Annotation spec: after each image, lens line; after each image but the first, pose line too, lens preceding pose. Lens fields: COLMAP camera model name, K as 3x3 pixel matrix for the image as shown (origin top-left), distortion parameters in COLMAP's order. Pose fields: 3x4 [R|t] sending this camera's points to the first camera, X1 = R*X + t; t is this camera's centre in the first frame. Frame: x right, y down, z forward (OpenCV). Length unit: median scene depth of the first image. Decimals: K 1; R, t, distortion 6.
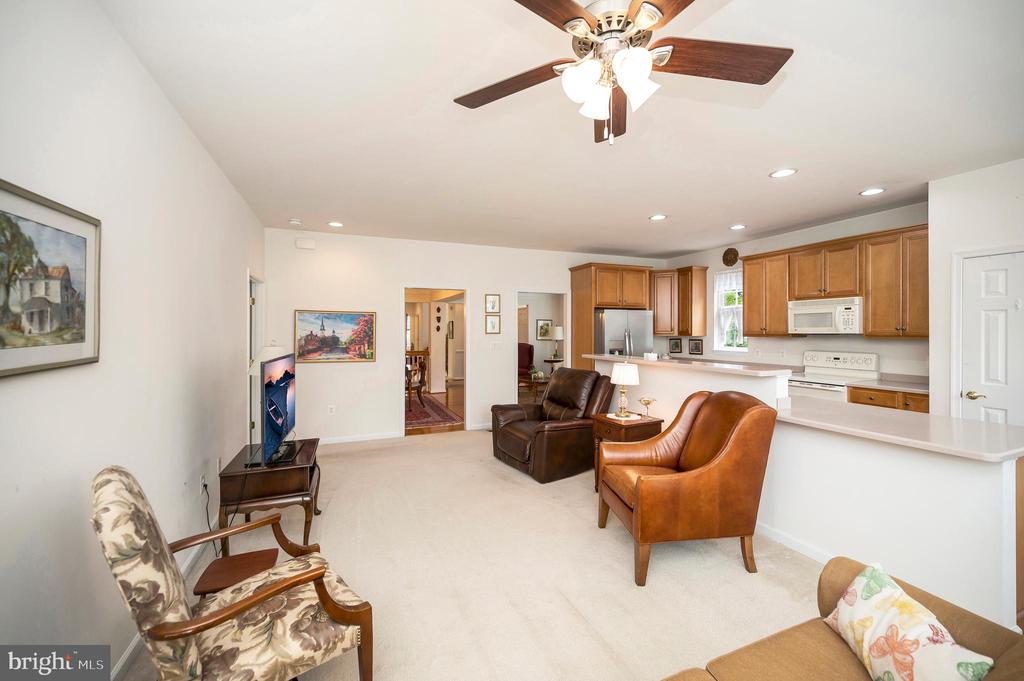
lens RADIAL K [[394.8, 0, 515.3], [0, 394.8, 332.2], [0, 0, 1]] dist [0.000557, 0.000117]
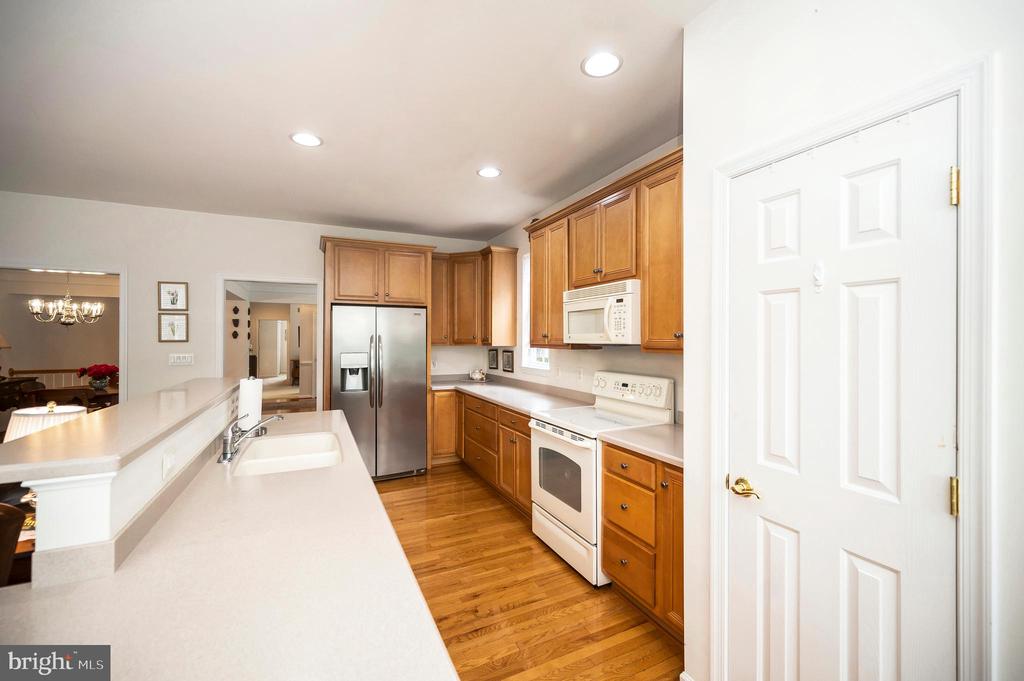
lens RADIAL K [[412.8, 0, 498.8], [0, 412.8, 336.9], [0, 0, 1]] dist [0.000388, 0.000019]
pose [[0.998157, 0.003230, 0.060603, 0.555111], [-0.002803, 0.999971, -0.007140, -0.001796], [-0.060625, 0.006957, 0.998136, 0.362421]]
